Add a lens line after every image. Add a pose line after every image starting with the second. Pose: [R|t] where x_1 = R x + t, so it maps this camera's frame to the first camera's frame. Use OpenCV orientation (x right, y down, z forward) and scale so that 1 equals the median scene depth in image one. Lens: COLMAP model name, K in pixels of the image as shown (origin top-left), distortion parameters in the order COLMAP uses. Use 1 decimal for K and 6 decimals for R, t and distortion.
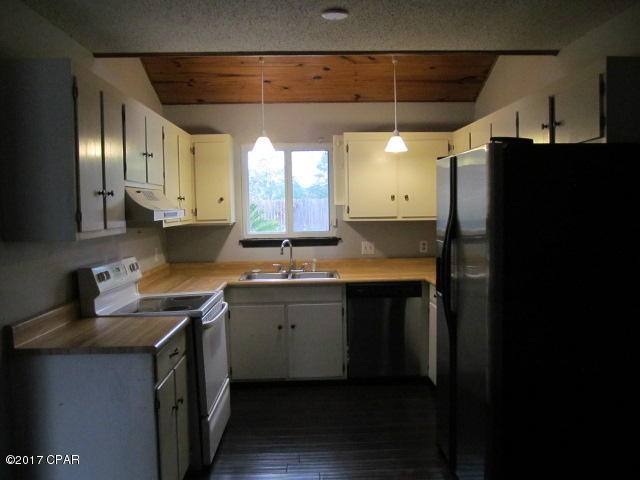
lens RADIAL K [[543.7, 0, 320.0], [0, 543.7, 240.0], [0, 0, 1]] dist [-0.038591, 0.017294]
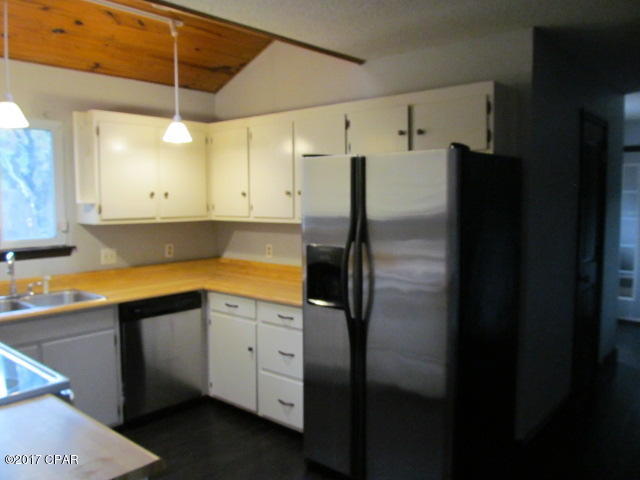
lens RADIAL K [[543.7, 0, 320.0], [0, 543.7, 240.0], [0, 0, 1]] dist [-0.038591, 0.017294]
pose [[0.683089, -0.045600, 0.728910, -0.300841], [0.038255, 0.998913, 0.026641, -0.020482], [-0.729332, 0.009686, 0.684091, 0.237029]]
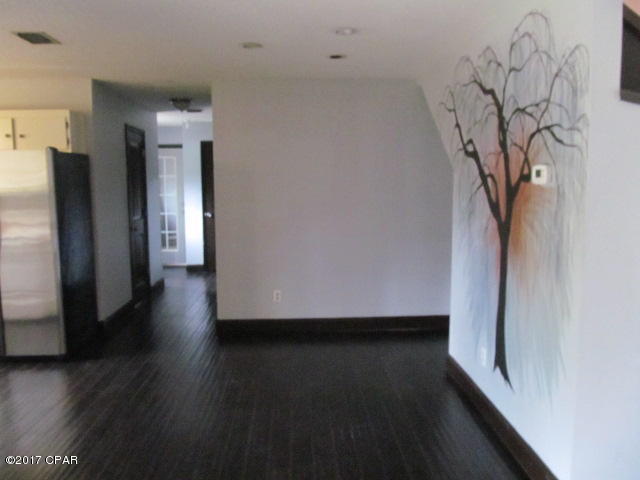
lens RADIAL K [[522.3, 0, 320.0], [0, 522.3, 240.0], [0, 0, 1]] dist [0.108514, -0.253254]
pose [[-0.013482, -0.105070, 0.994373, -0.723585], [0.058705, 0.992665, 0.105685, -0.008878], [-0.998184, 0.059799, -0.007215, 0.064786]]
